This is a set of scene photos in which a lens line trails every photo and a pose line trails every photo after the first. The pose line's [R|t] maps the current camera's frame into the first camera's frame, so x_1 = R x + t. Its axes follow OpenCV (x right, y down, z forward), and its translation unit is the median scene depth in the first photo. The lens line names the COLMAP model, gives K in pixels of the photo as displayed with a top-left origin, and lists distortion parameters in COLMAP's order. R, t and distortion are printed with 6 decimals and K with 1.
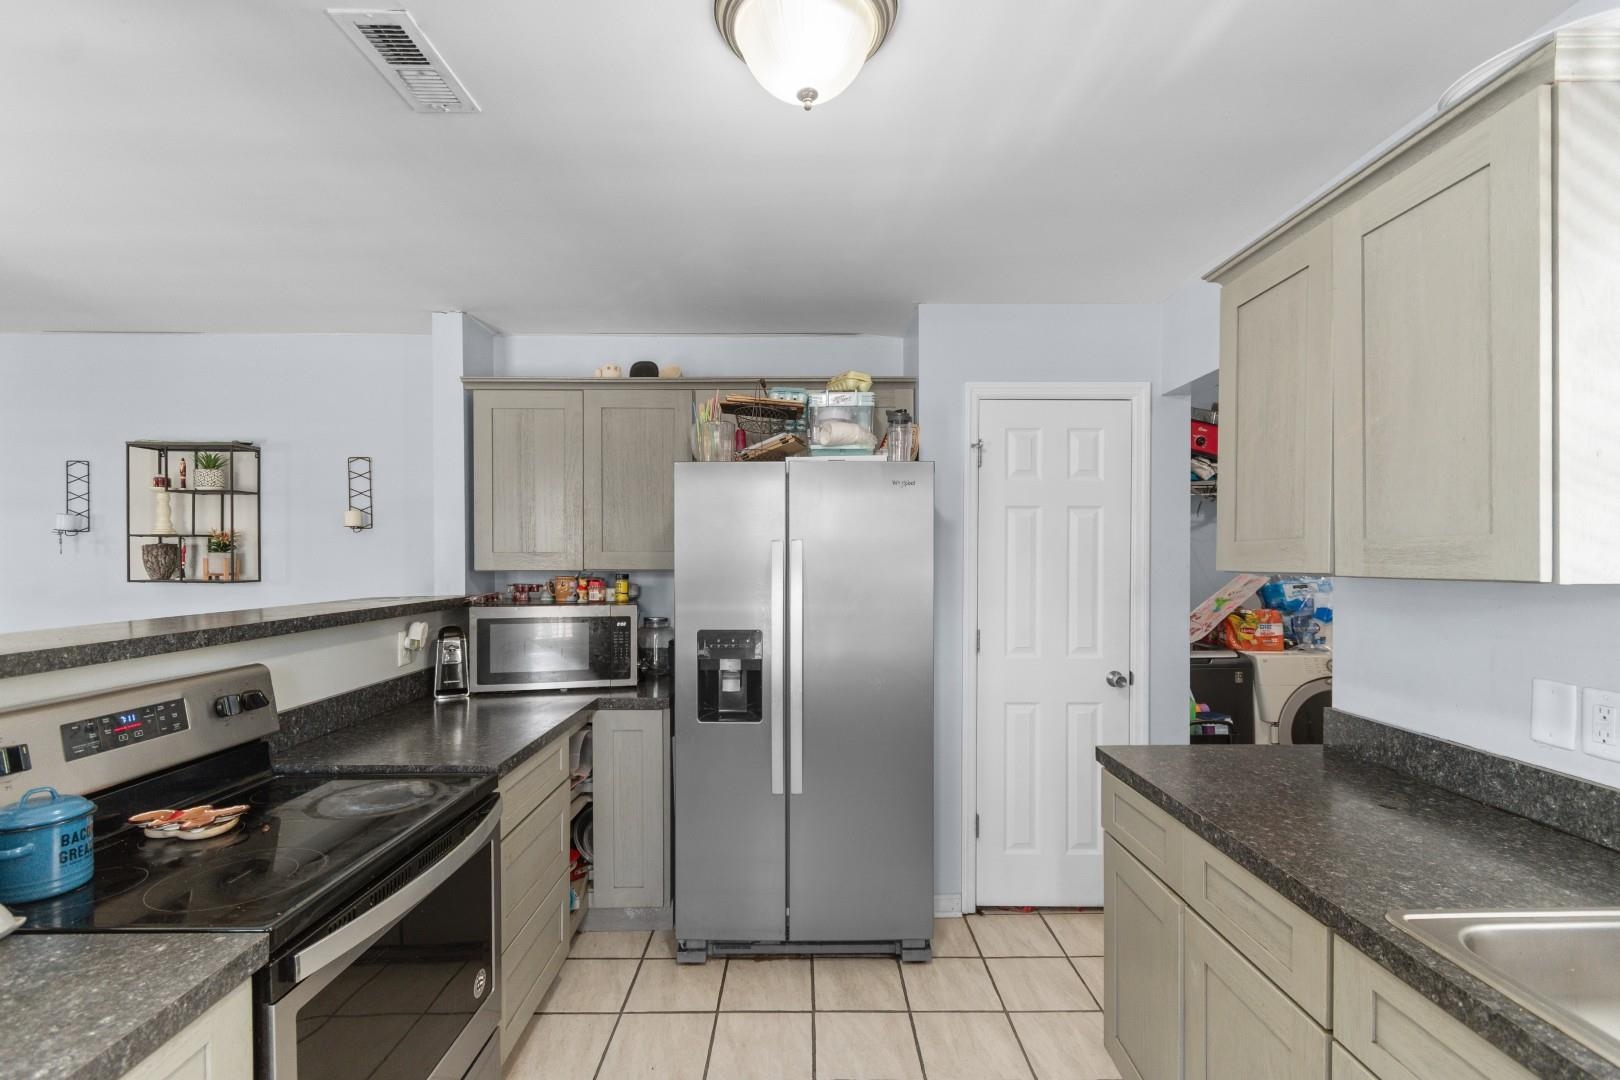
lens RADIAL K [[725.6, 0, 812.1], [0, 725.6, 565.0], [0, 0, 1]] dist [0.004431, -0.001275]
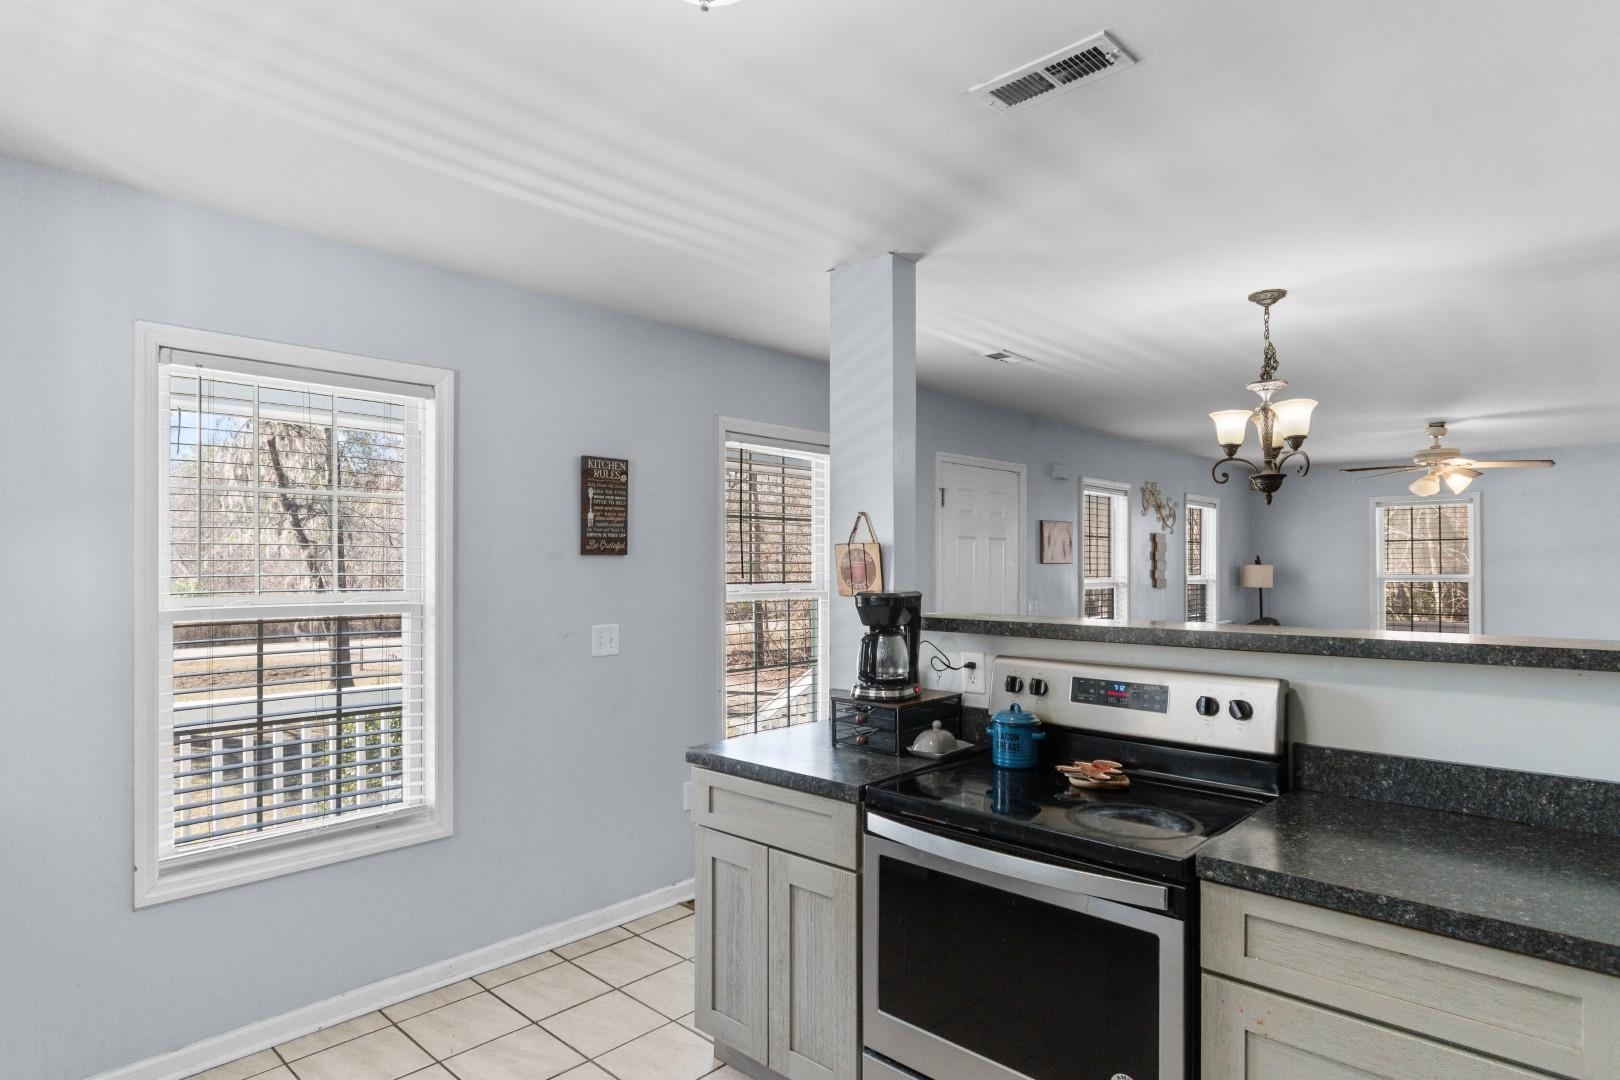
lens RADIAL K [[867.0, 0, 790.8], [0, 867.0, 564.8], [0, 0, 1]] dist [-0.000714, -0.001662]
pose [[-0.699924, 0.000561, -0.714217, 0.302745], [-0.010101, 0.999892, 0.010684, -0.010233], [0.714146, 0.014692, -0.699842, 0.869225]]
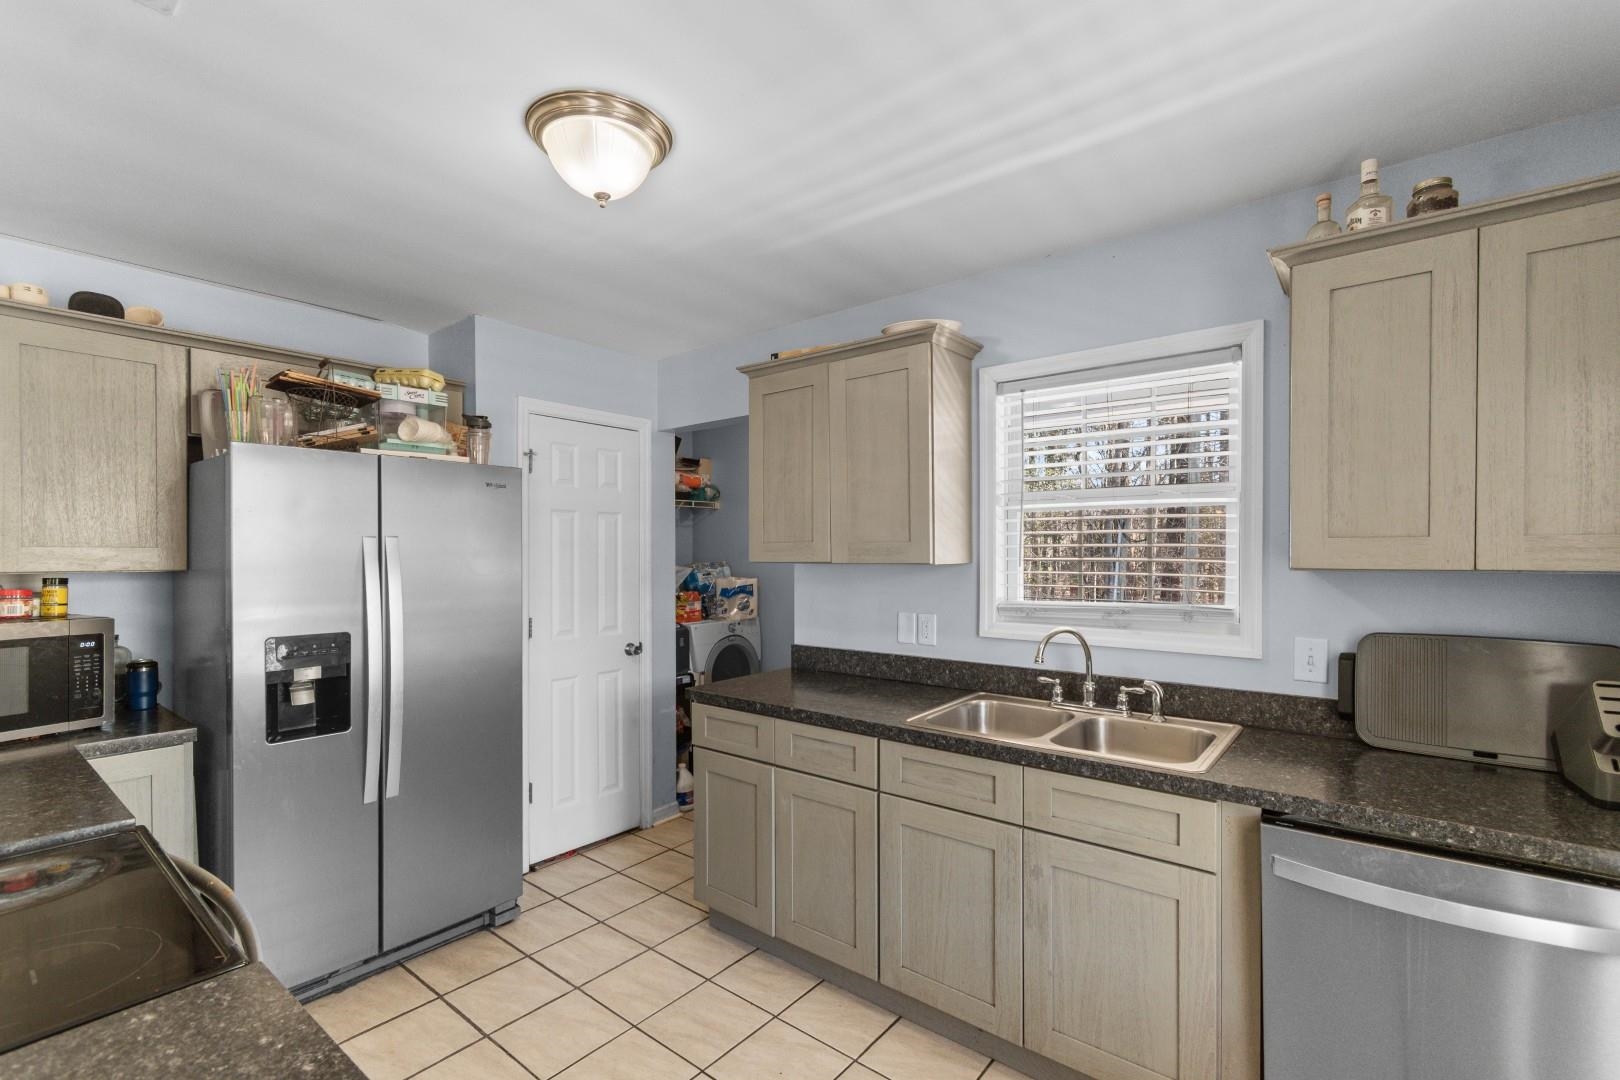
lens RADIAL K [[725.6, 0, 816.1], [0, 725.6, 558.4], [0, 0, 1]] dist [0.004431, -0.001275]
pose [[0.627313, -0.007200, 0.778734, -0.393758], [0.010639, 0.999943, 0.000675, 0.000659], [-0.778695, 0.007862, 0.627354, -0.052618]]
